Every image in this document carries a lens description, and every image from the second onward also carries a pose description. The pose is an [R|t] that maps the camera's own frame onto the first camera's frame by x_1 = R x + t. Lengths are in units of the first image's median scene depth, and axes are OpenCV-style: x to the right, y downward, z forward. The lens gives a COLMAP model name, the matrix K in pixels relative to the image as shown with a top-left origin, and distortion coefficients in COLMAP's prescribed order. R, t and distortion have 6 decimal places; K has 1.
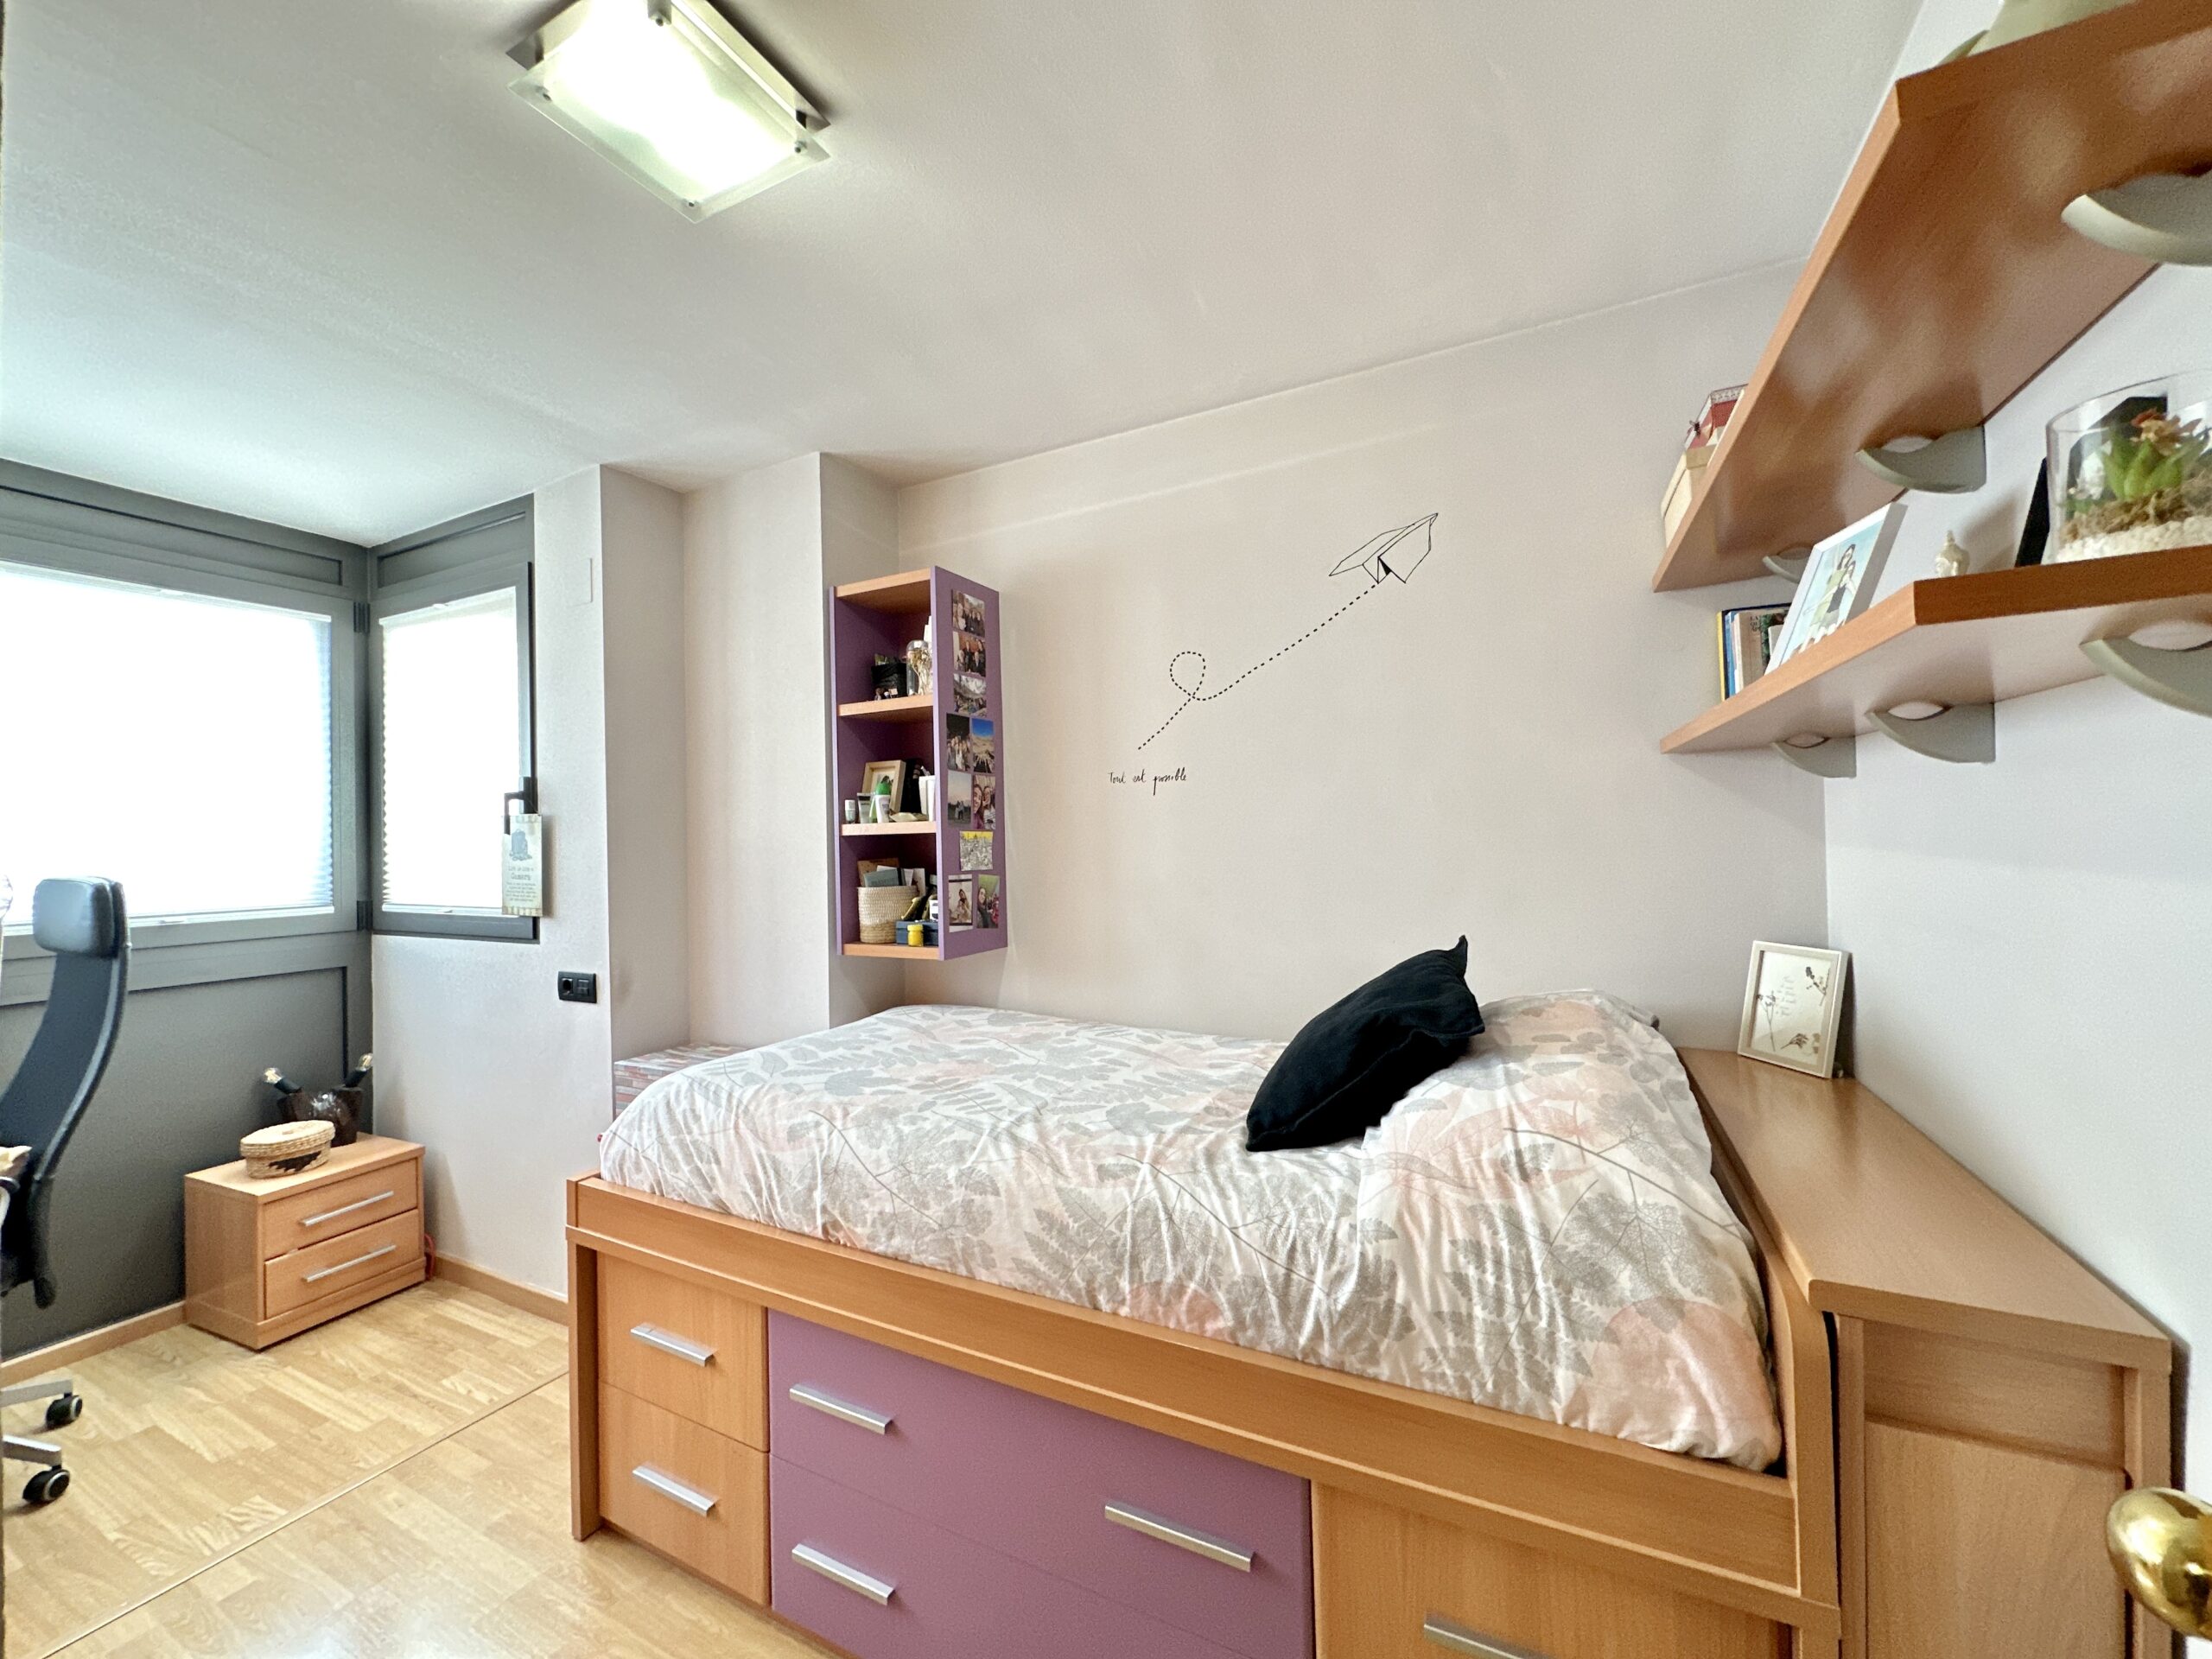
lens RADIAL K [[882.6, 0, 1101.8], [0, 882.6, 831.3], [0, 0, 1]] dist [-0.005766, 0.000191]
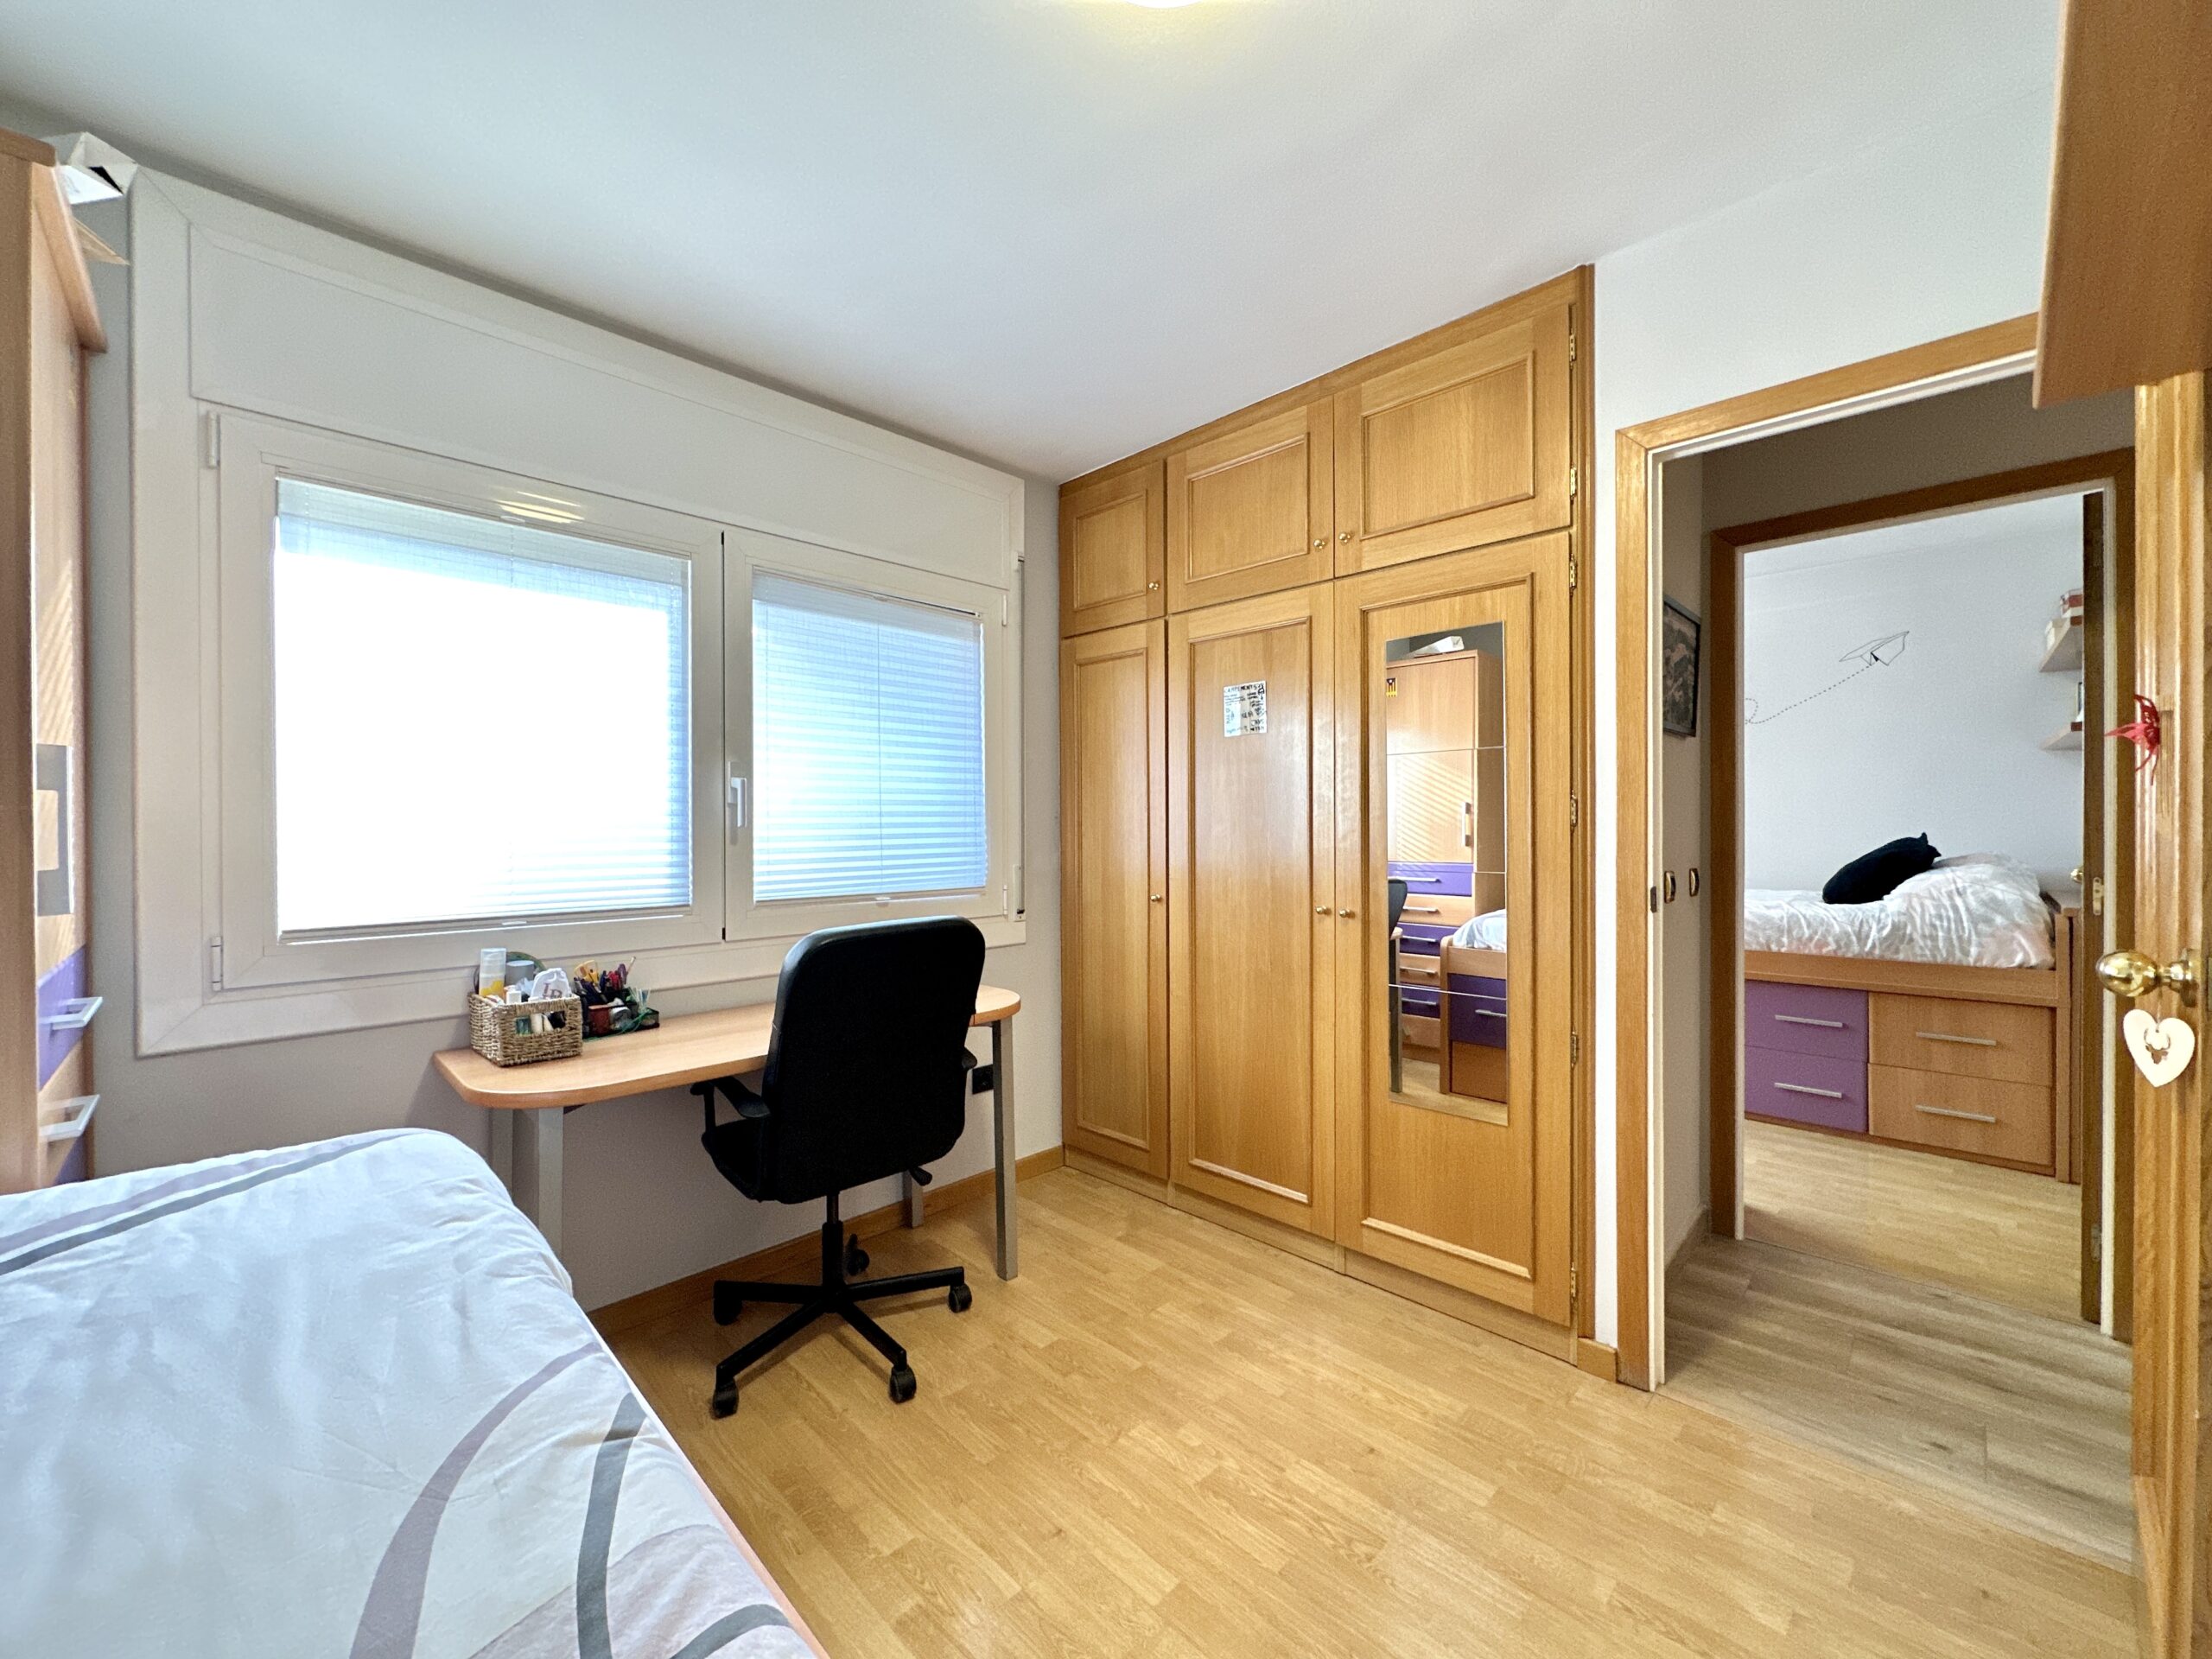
lens RADIAL K [[882.6, 0, 1091.3], [0, 882.6, 830.1], [0, 0, 1]] dist [-0.005766, 0.000191]
pose [[0.948663, 0.014646, -0.315949, -1.248521], [-0.008880, 0.999767, 0.019682, 0.119574], [0.316163, -0.015866, 0.948572, -2.496001]]
